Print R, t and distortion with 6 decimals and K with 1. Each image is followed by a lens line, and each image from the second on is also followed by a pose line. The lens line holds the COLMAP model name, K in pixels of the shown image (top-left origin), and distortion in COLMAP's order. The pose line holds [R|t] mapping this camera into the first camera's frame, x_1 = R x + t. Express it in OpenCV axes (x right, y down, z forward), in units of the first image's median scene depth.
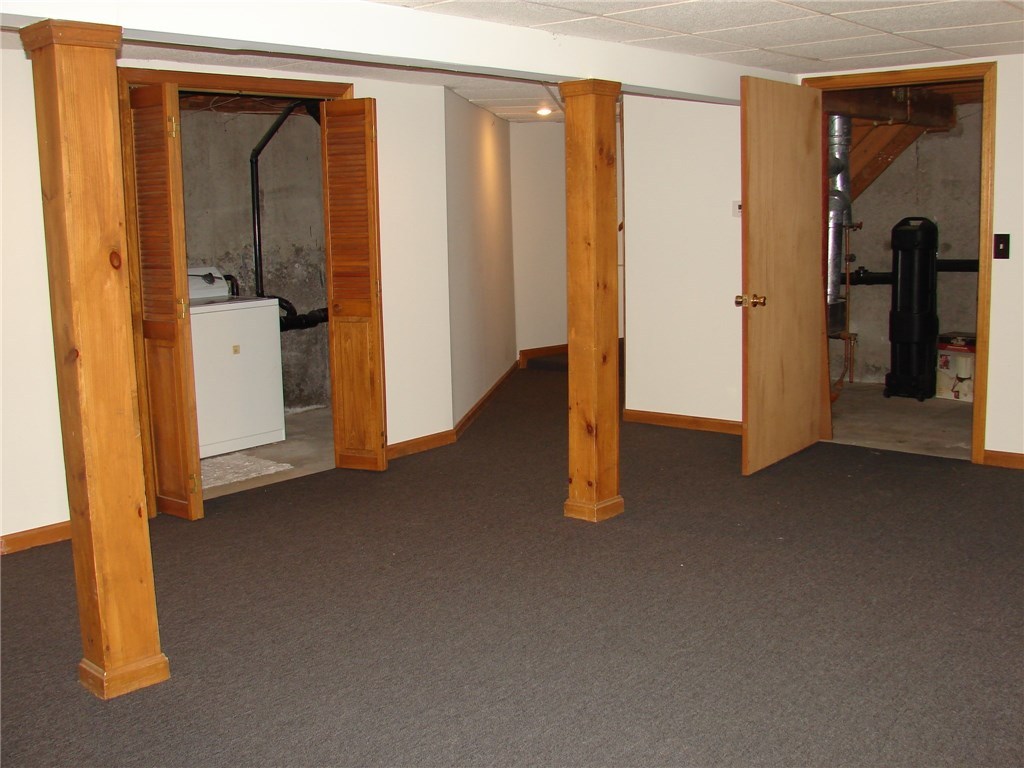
lens RADIAL K [[1103.2, 0, 512.0], [0, 1103.2, 384.0], [0, 0, 1]] dist [-0.203226, 0.247386]
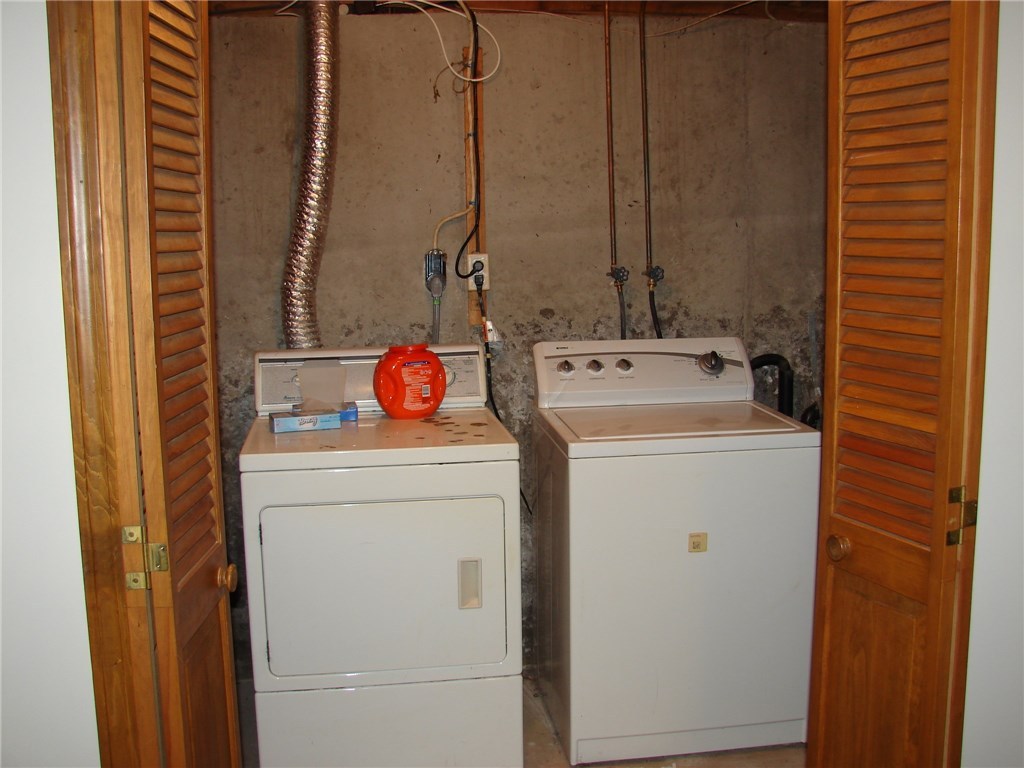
lens RADIAL K [[1103.2, 0, 512.0], [0, 1103.2, 384.0], [0, 0, 1]] dist [-0.203226, 0.247386]
pose [[0.740009, 0.106080, -0.664178, -0.021221], [-0.106776, 0.993490, 0.039709, -0.097098], [0.664067, 0.041533, 0.746519, 0.575274]]
